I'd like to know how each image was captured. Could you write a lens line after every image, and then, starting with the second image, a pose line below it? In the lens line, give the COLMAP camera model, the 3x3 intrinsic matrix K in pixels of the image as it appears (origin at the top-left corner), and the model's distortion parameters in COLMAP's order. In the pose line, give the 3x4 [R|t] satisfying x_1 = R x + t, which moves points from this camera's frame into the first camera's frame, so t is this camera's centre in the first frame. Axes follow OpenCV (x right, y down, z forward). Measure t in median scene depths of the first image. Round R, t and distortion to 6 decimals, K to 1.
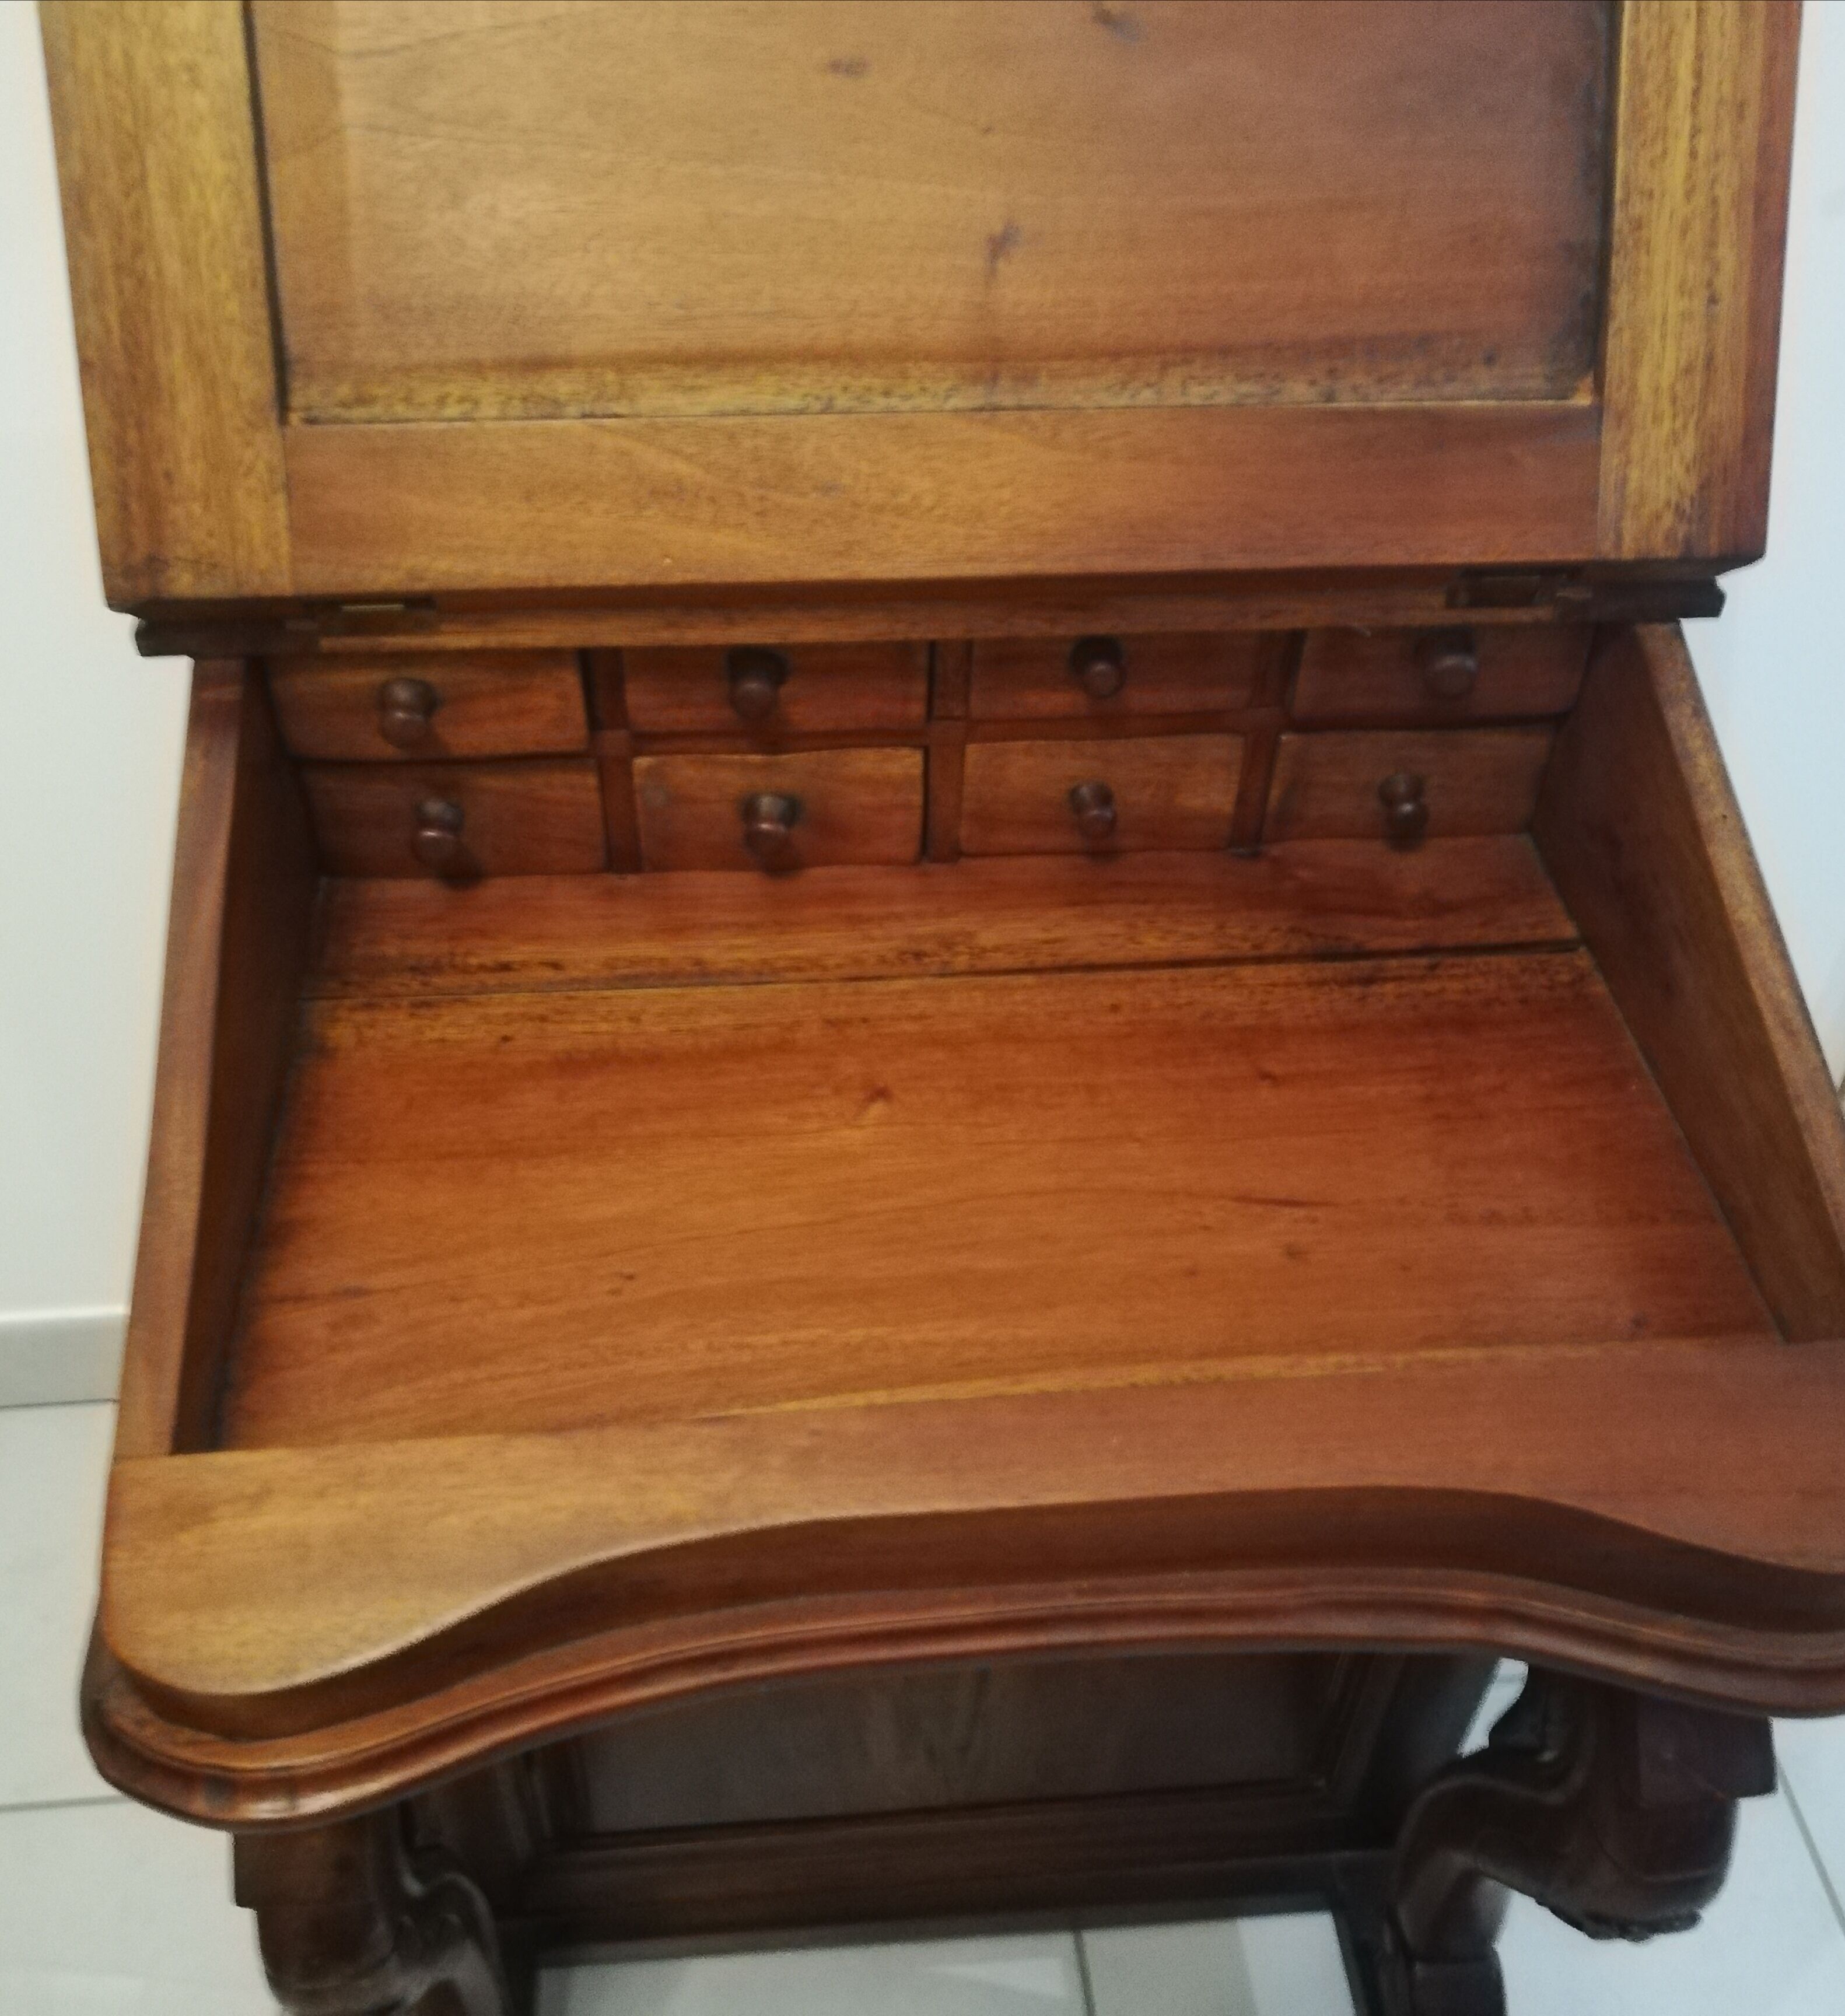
lens RADIAL K [[2452.5, 0, 877.7], [0, 2452.5, 1034.6], [0, 0, 1]] dist [-0.016738, 0.000000]
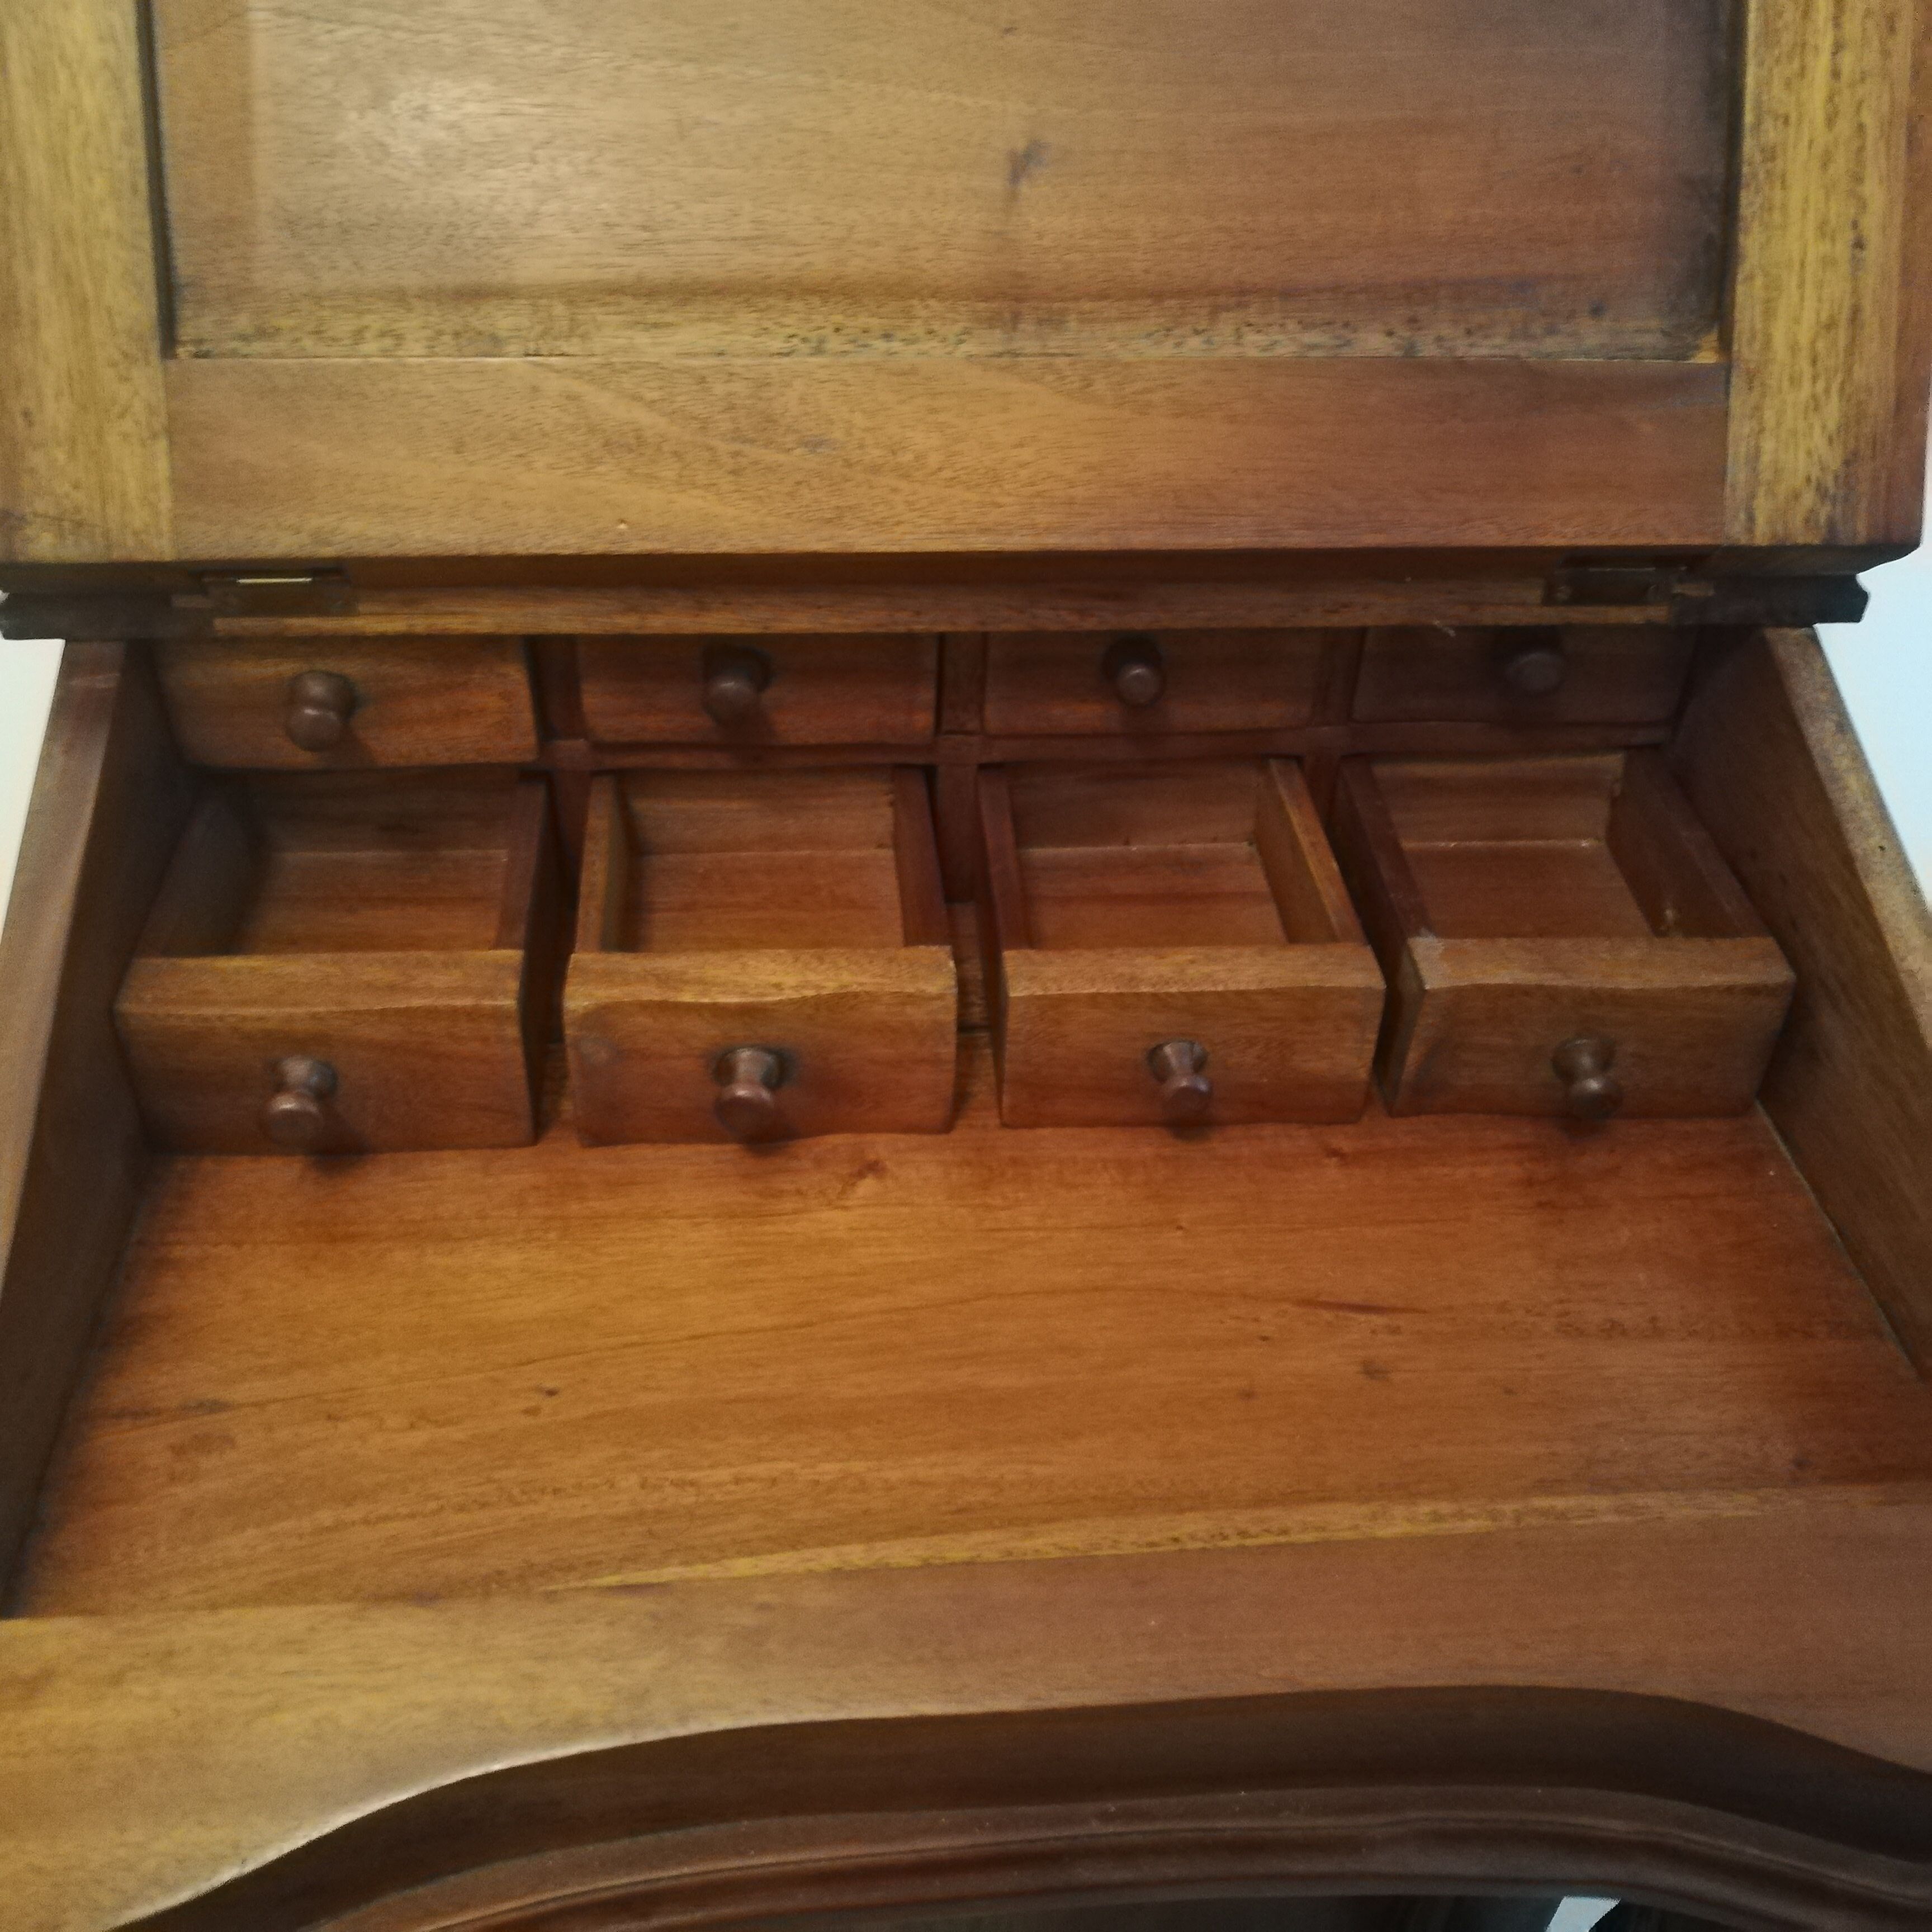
lens RADIAL K [[2384.7, 0, 929.2], [0, 2384.7, 932.5], [0, 0, 1]] dist [-0.023238, 0.000000]
pose [[0.999897, 0.013018, 0.005981, 0.015966], [-0.012509, 0.996839, -0.078458, 0.007782], [-0.006983, 0.078375, 0.996899, 0.197780]]
